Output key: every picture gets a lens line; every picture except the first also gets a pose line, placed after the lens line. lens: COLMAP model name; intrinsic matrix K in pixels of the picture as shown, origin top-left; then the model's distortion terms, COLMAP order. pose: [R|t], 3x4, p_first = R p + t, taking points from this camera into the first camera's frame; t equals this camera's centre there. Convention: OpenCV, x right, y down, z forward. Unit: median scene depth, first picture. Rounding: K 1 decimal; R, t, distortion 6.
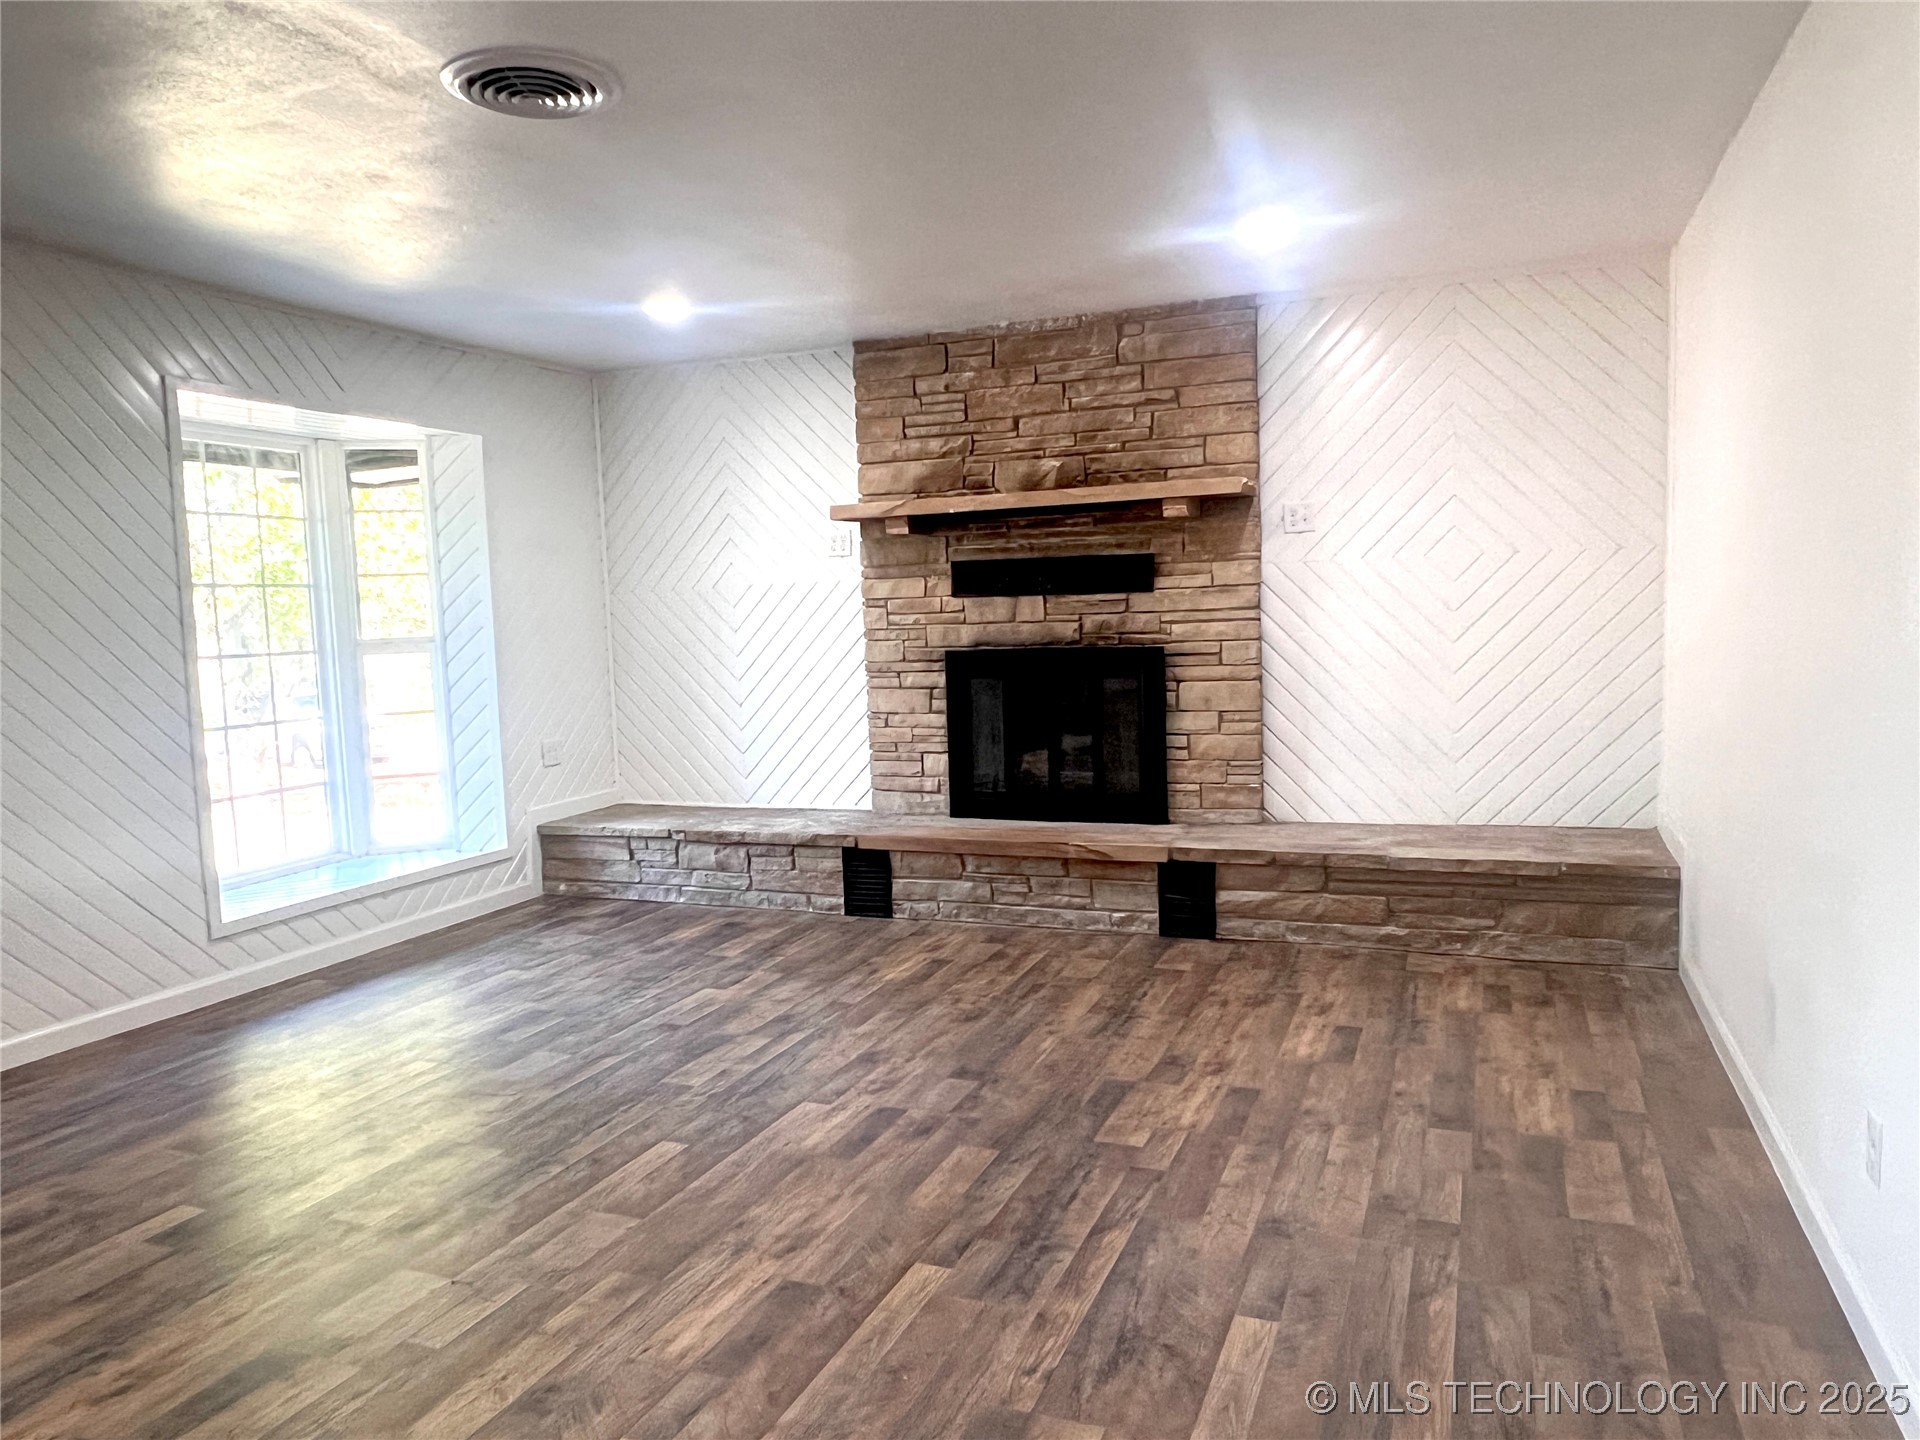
lens RADIAL K [[1344.9, 0, 945.7], [0, 1344.9, 723.0], [0, 0, 1]] dist [-0.003760, 0.003165]
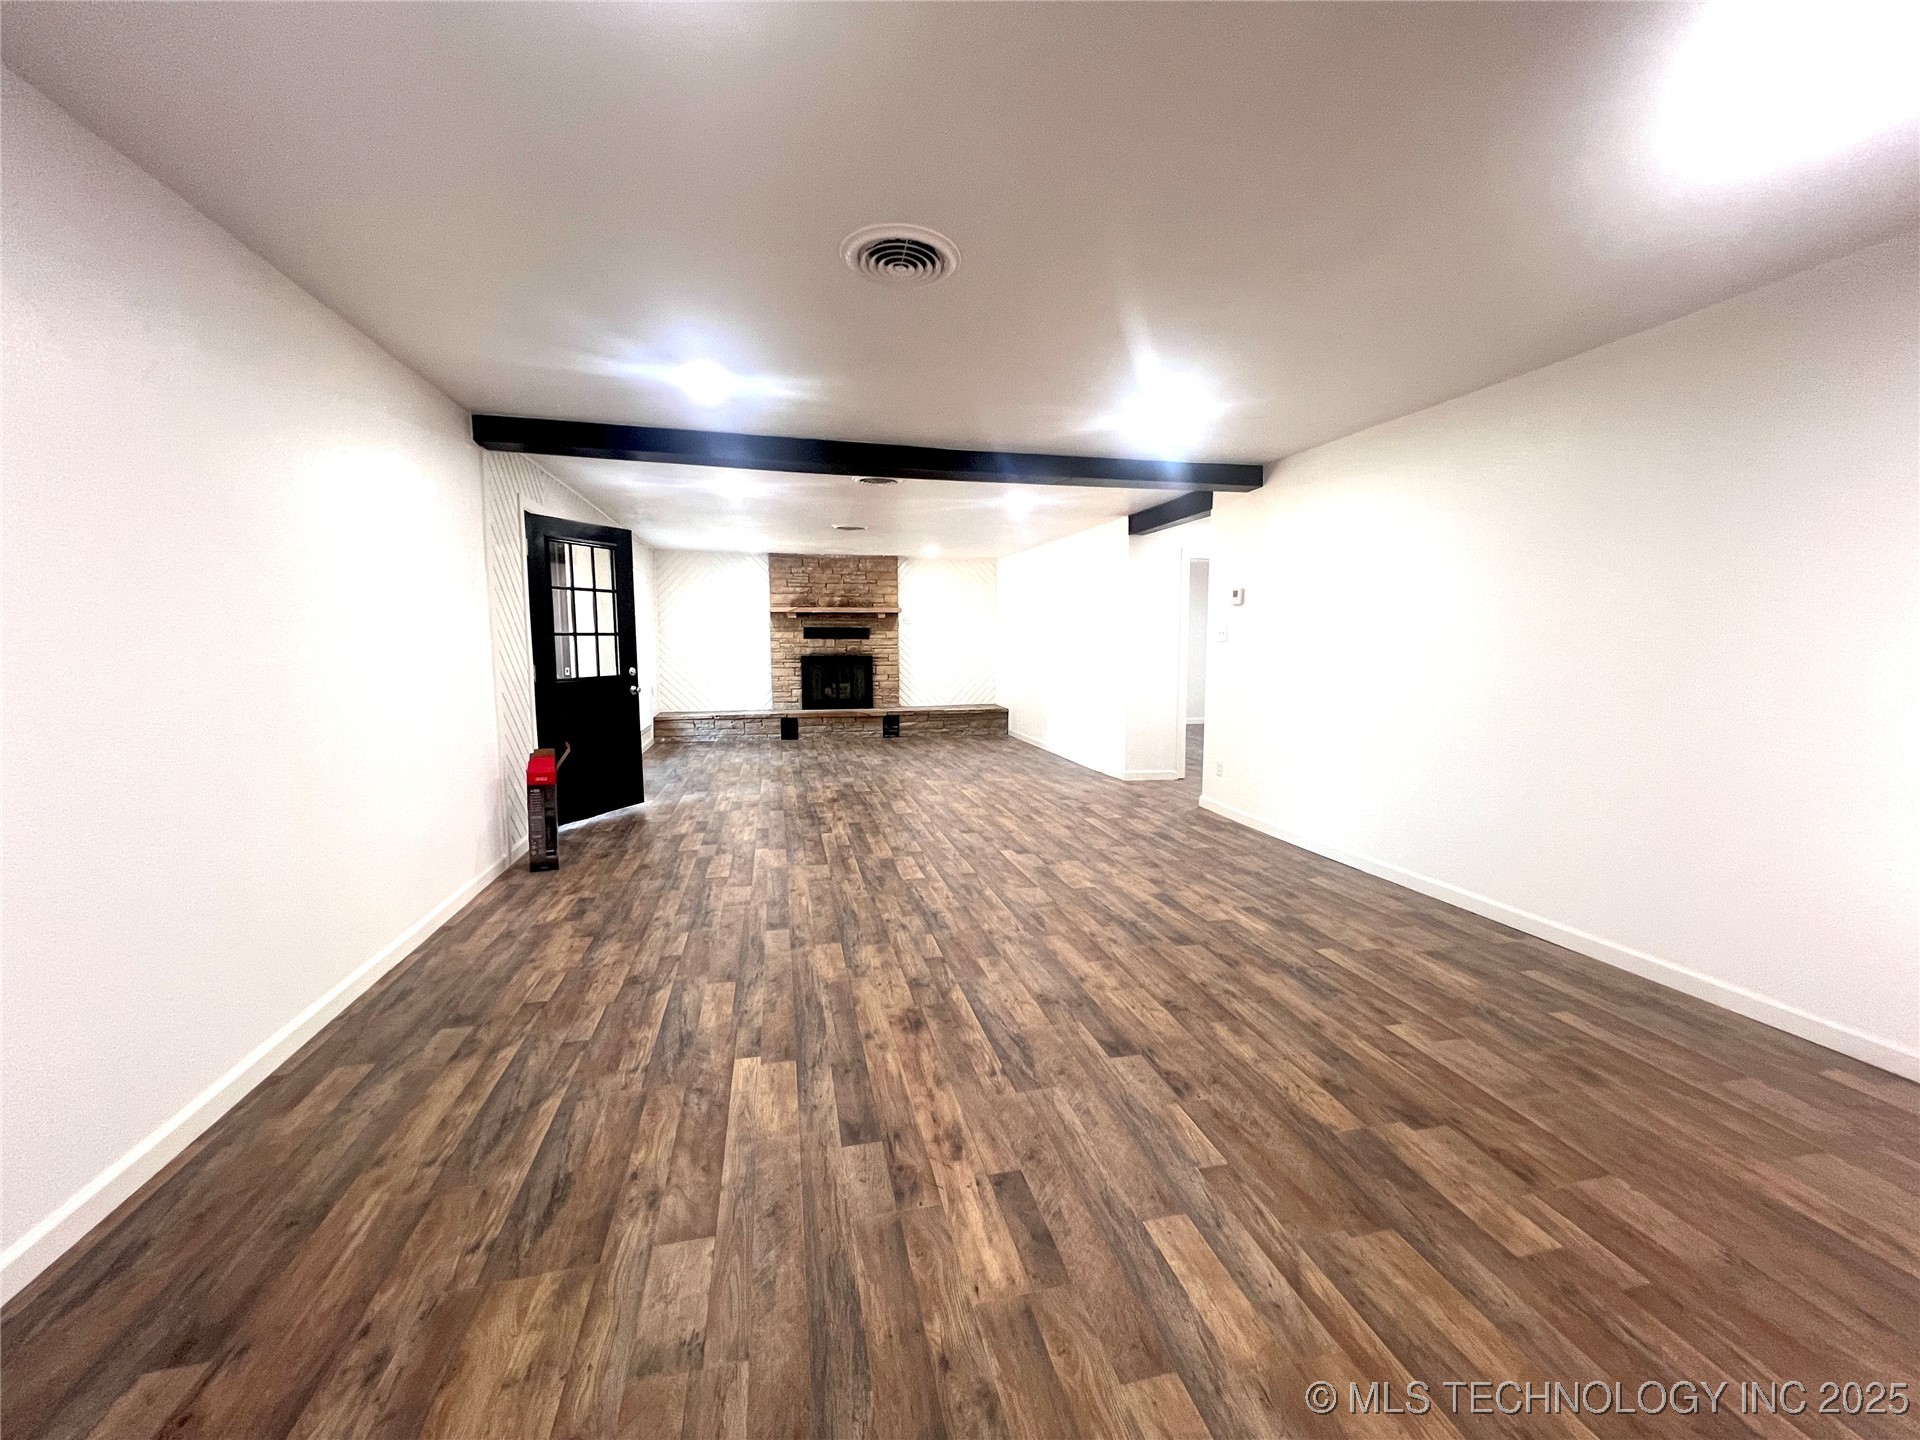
lens RADIAL K [[770.9, 0, 959.6], [0, 770.9, 714.6], [0, 0, 1]] dist [-0.002799, 0.000420]
pose [[0.814255, -0.022465, 0.580072, -0.786029], [0.025085, 0.999679, 0.003502, 0.090333], [-0.579965, 0.011700, 0.814558, -0.704573]]
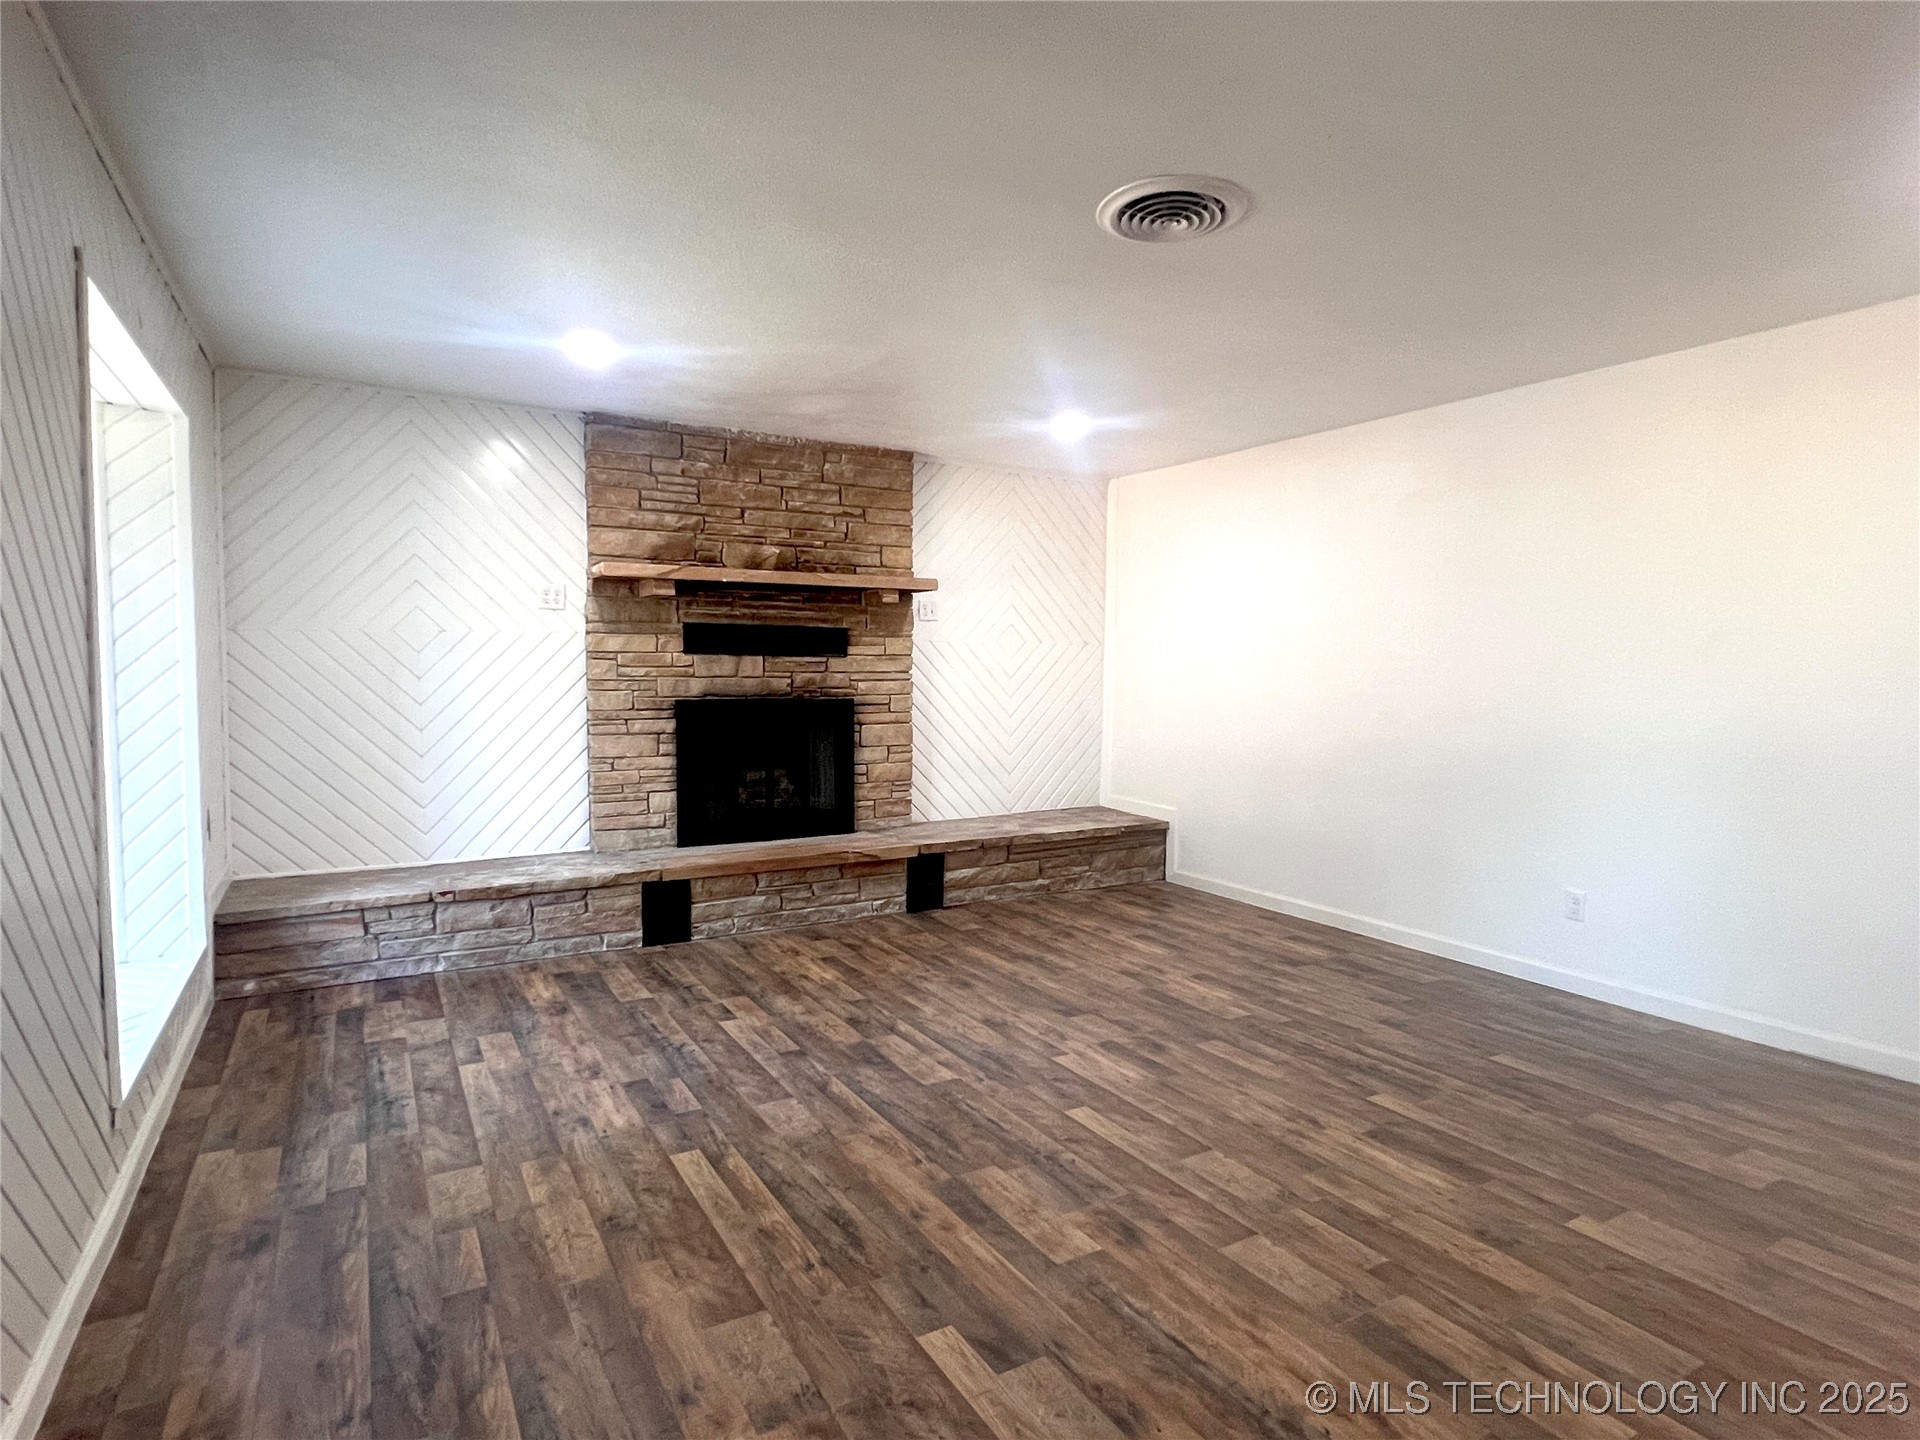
lens RADIAL K [[1010.3, 0, 952.4], [0, 1010.3, 724.3], [0, 0, 1]] dist [-0.006601, 0.002447]
pose [[0.608560, -0.007813, 0.793469, -0.569820], [0.042675, 0.998827, -0.022895, -0.004490], [-0.792360, 0.047794, 0.608179, 0.315631]]
